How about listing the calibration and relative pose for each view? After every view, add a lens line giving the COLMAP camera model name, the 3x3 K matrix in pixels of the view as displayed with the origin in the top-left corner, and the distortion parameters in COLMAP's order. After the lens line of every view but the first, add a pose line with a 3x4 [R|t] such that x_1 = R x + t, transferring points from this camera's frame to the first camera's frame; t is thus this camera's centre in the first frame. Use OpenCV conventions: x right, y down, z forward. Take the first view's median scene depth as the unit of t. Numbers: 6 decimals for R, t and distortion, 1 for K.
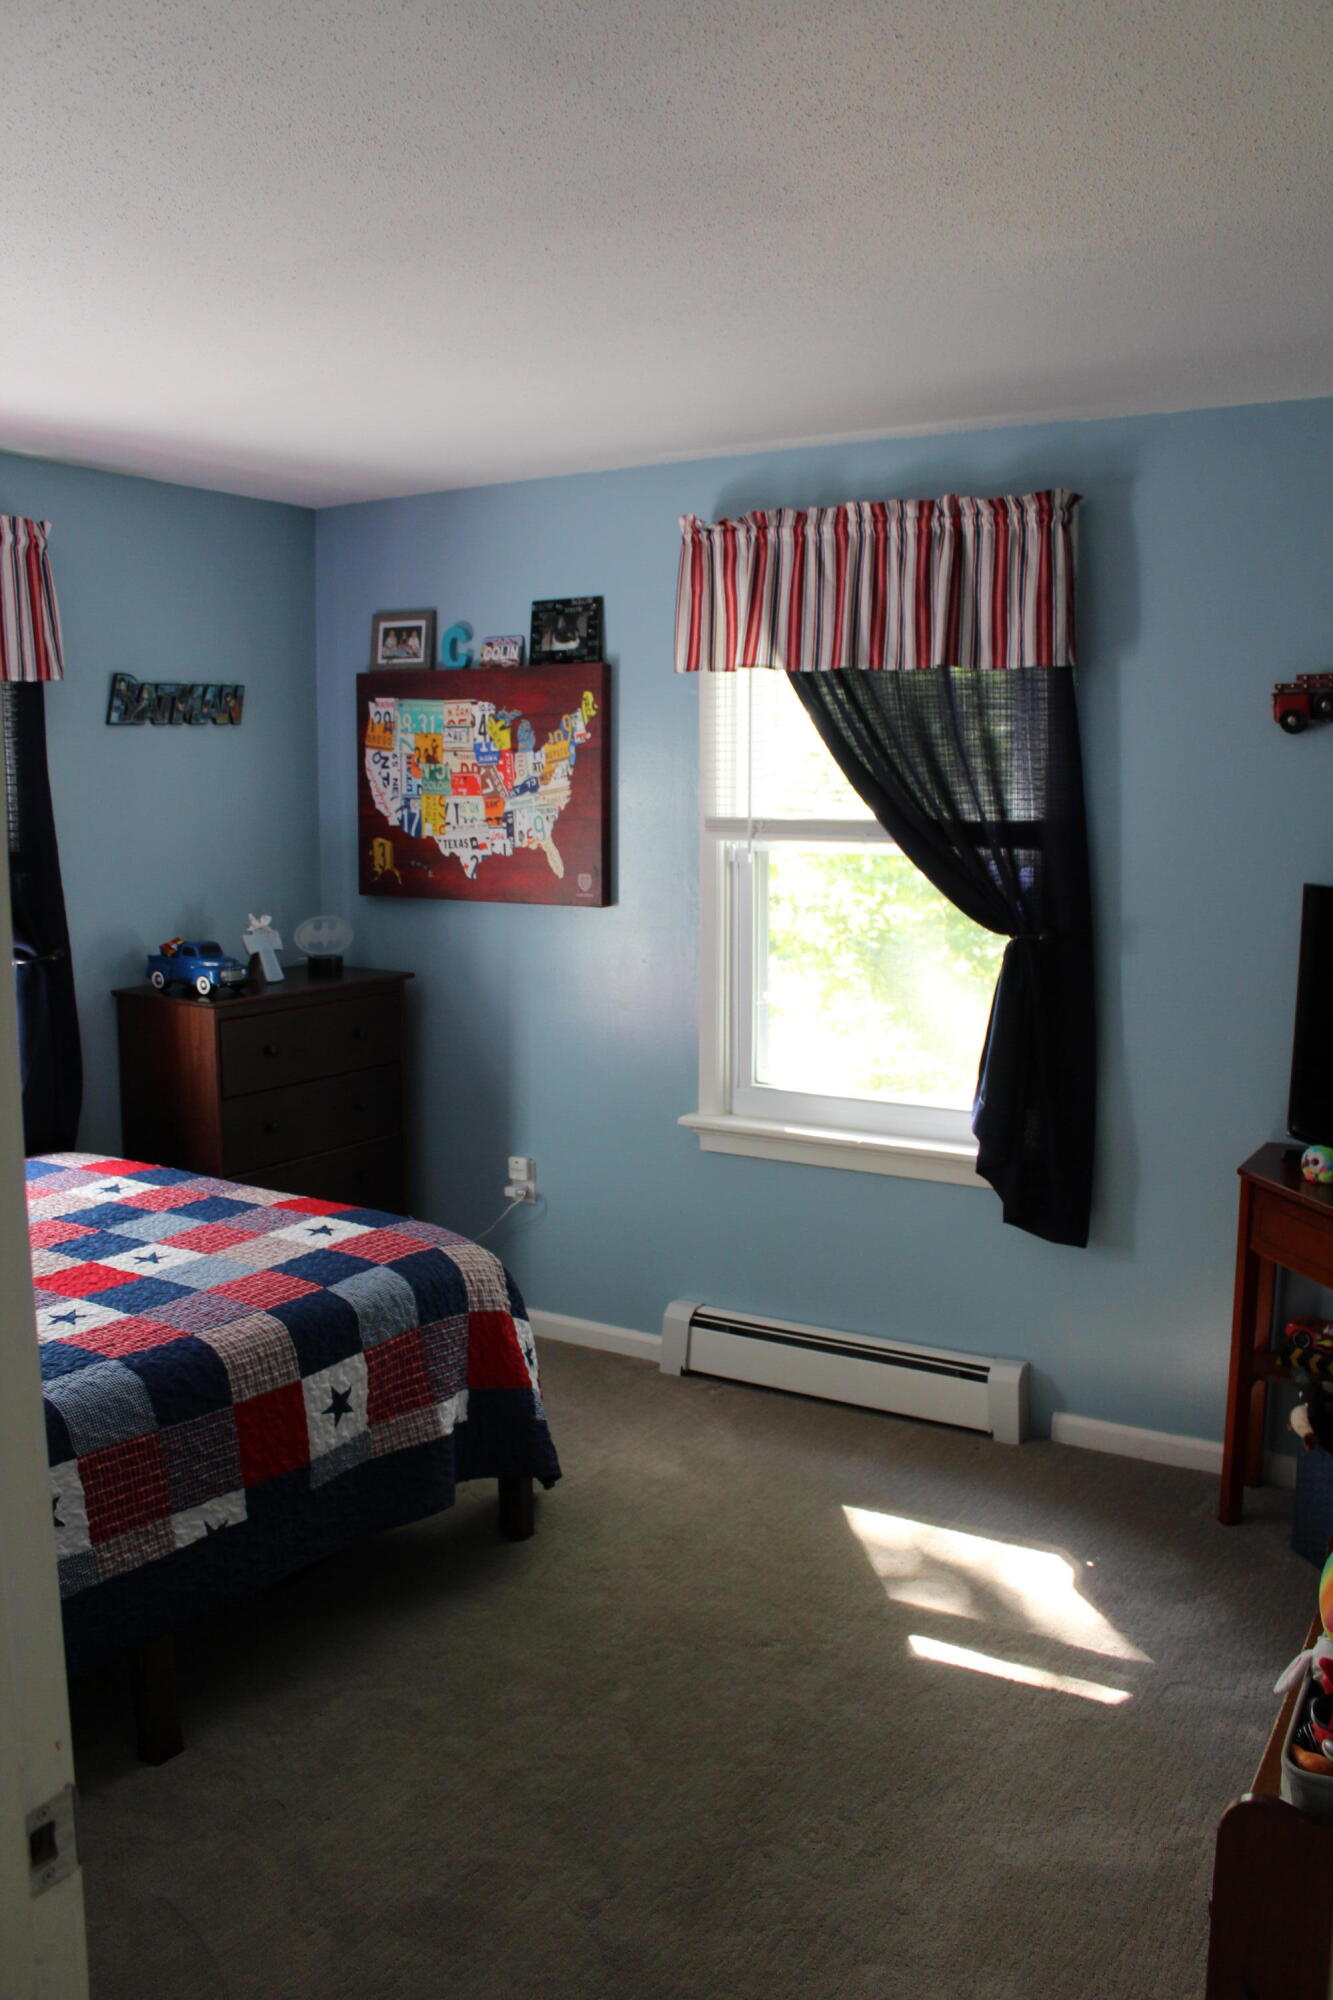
lens RADIAL K [[1659.9, 0, 689.7], [0, 1659.9, 1000.6], [0, 0, 1]] dist [-0.167958, 0.146688]
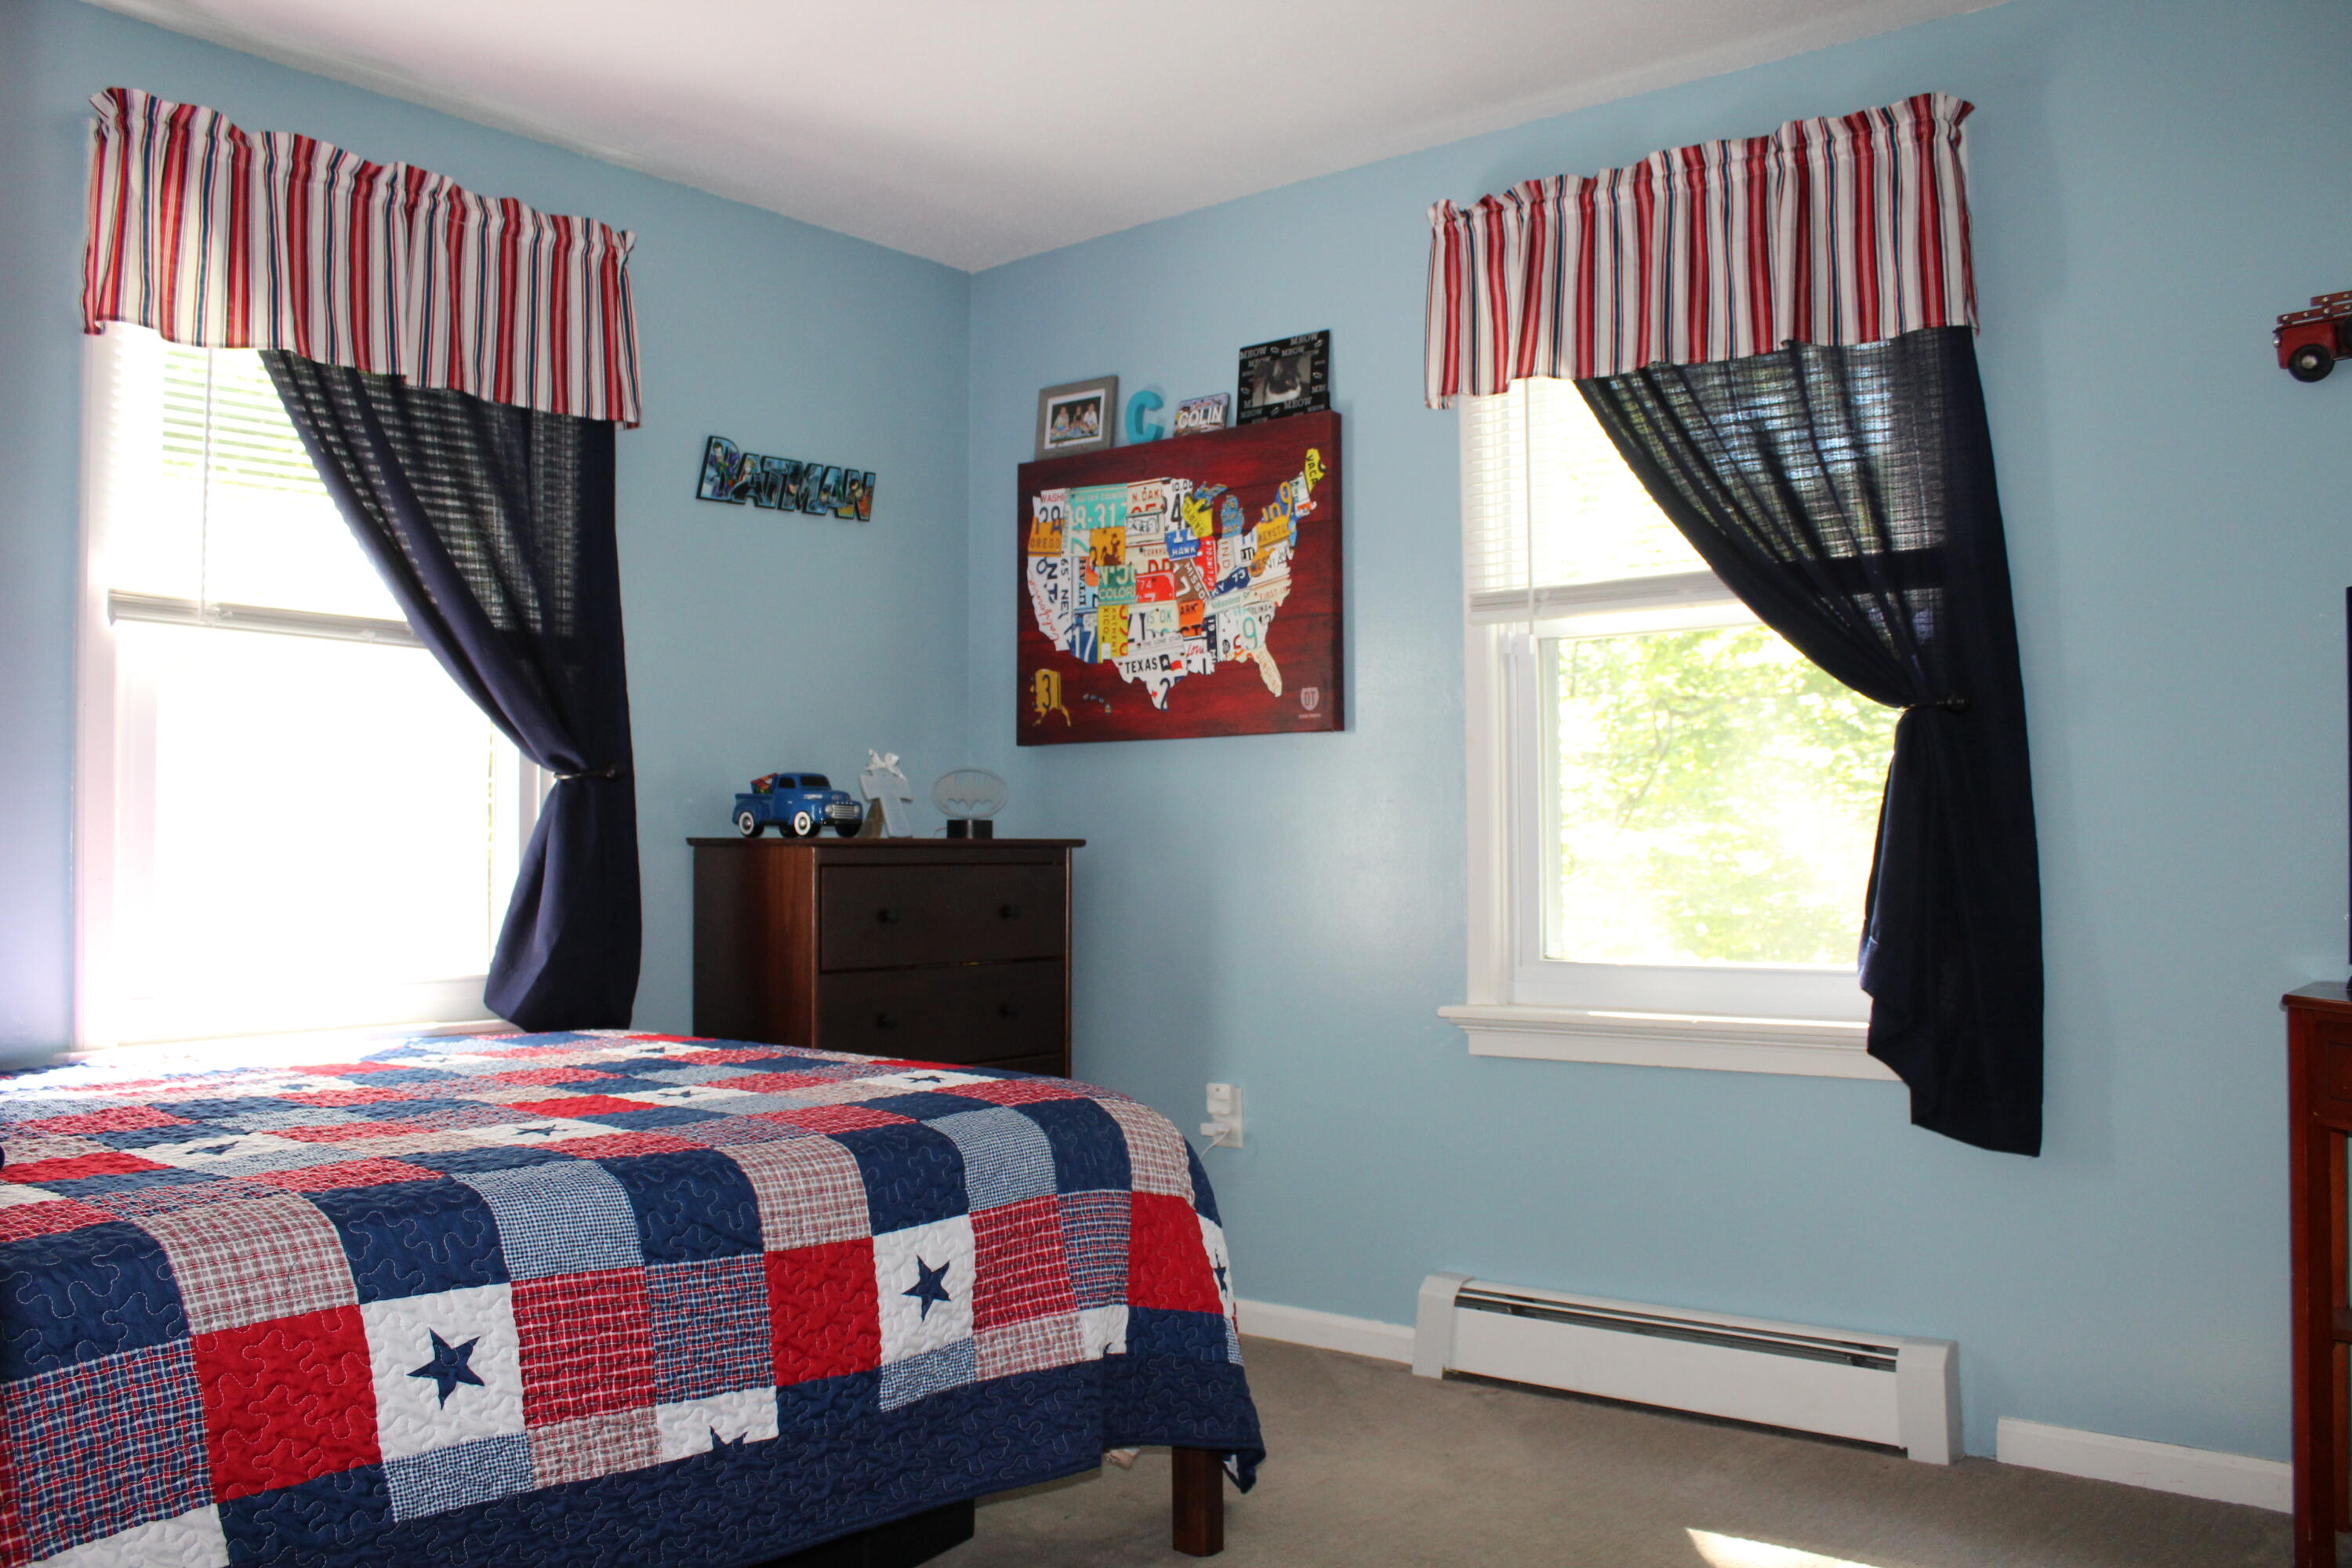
lens RADIAL K [[1952.0, 0, 1168.8], [0, 1952.0, 793.5], [0, 0, 1]] dist [-0.167958, 0.146688]
pose [[0.989930, -0.011115, -0.141121, -0.002663], [-0.012315, 0.986371, -0.164076, 0.121811], [0.141021, 0.164162, 0.976301, 0.144653]]
